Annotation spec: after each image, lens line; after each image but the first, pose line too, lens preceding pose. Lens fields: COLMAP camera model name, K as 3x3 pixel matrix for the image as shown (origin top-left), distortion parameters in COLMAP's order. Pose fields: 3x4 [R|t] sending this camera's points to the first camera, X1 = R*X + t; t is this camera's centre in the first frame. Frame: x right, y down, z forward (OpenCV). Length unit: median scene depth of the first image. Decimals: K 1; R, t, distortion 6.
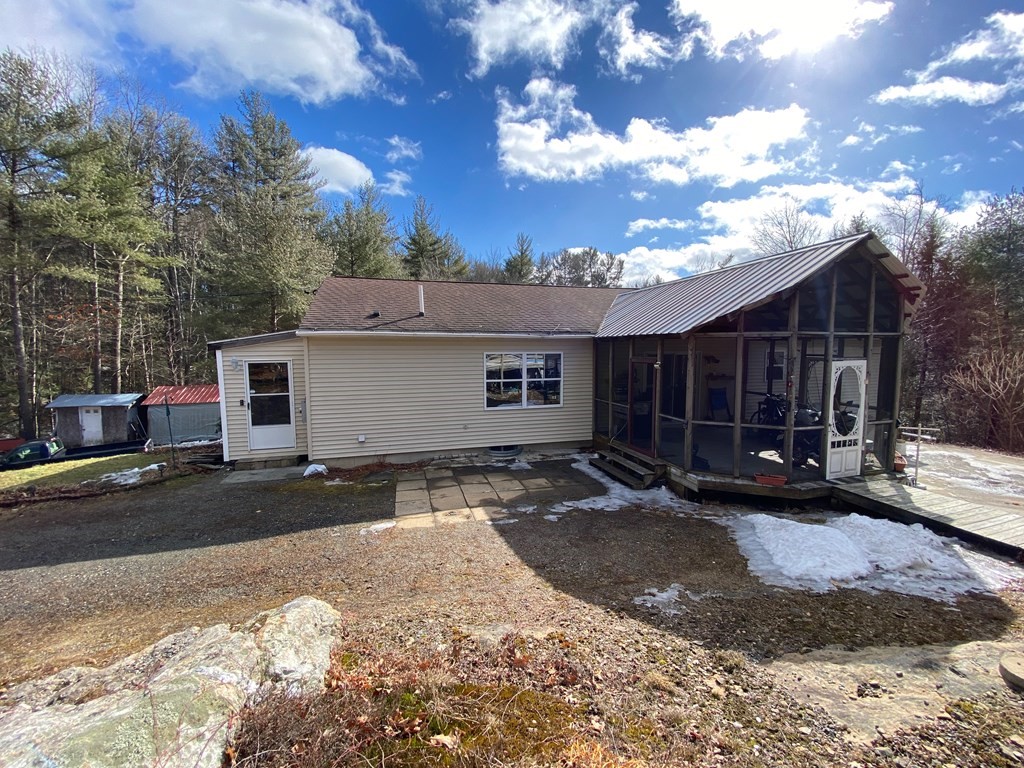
lens RADIAL K [[415.4, 0, 498.3], [0, 415.4, 381.7], [0, 0, 1]] dist [0.041623, -0.030617]
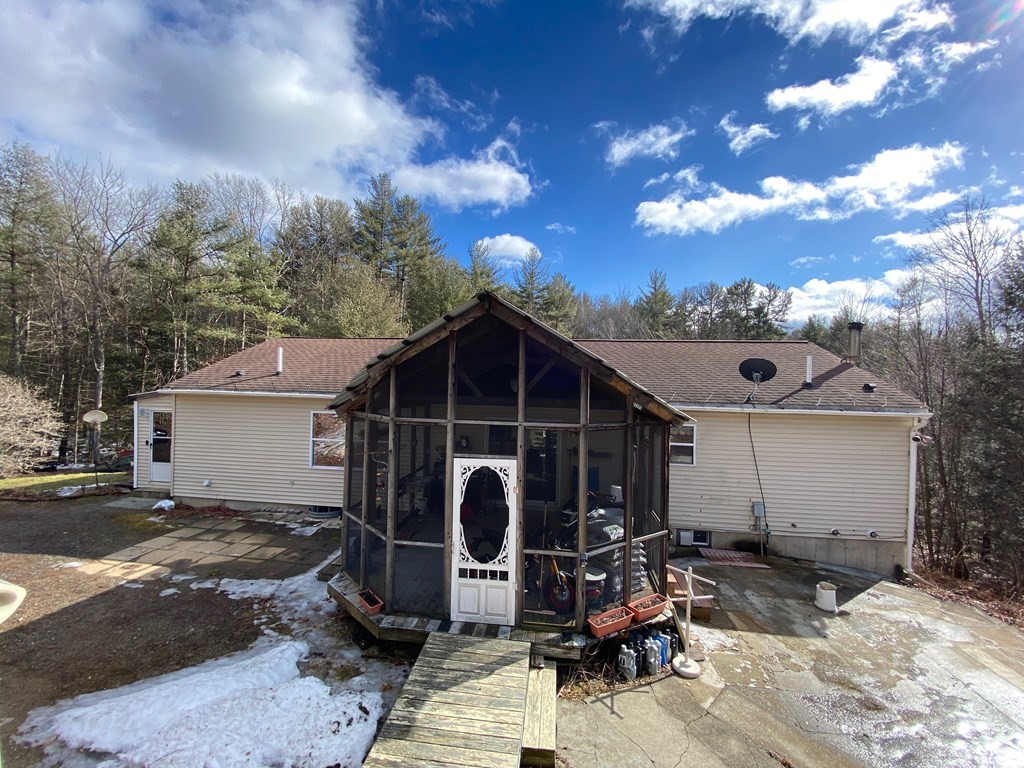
lens RADIAL K [[415.4, 0, 498.3], [0, 415.4, 381.7], [0, 0, 1]] dist [0.041623, -0.030617]
pose [[0.914220, 0.024106, -0.404501, 1.032213], [-0.060530, 0.995153, -0.077498, -0.116655], [0.400673, 0.095335, 0.911248, 0.298752]]
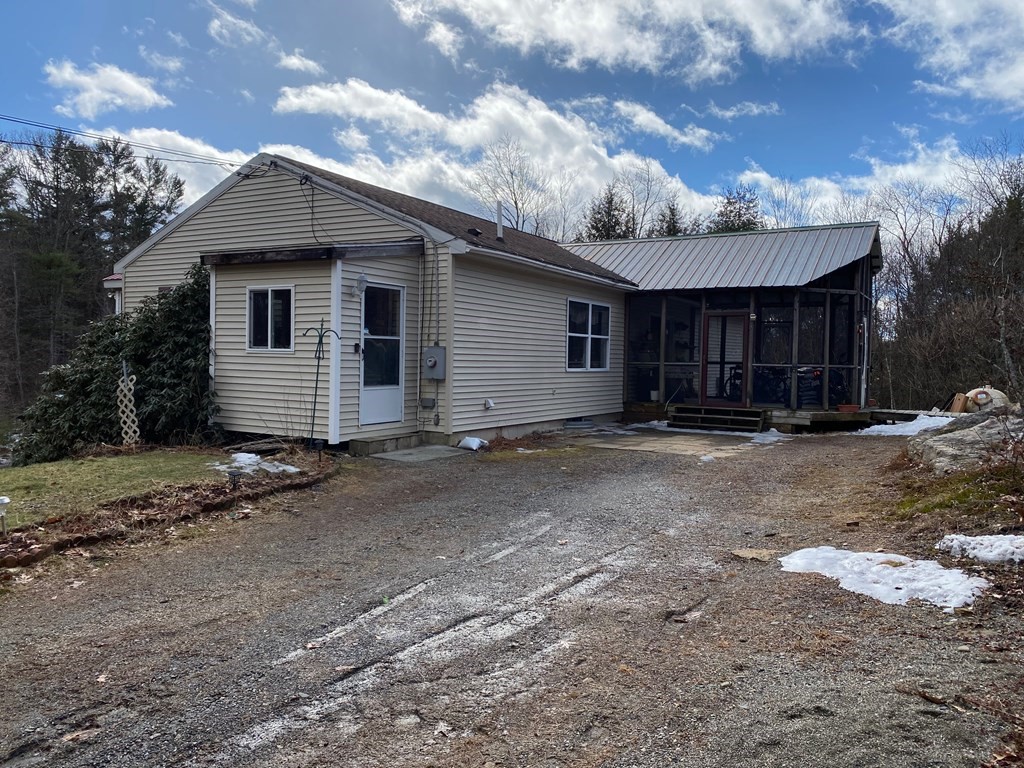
lens RADIAL K [[792.2, 0, 507.4], [0, 792.2, 381.2], [0, 0, 1]] dist [0.005005, 0.003501]
pose [[0.719957, -0.001545, 0.694017, -1.508689], [0.033252, 0.998926, -0.032272, 0.172955], [-0.693221, 0.046312, 0.719235, 0.004689]]
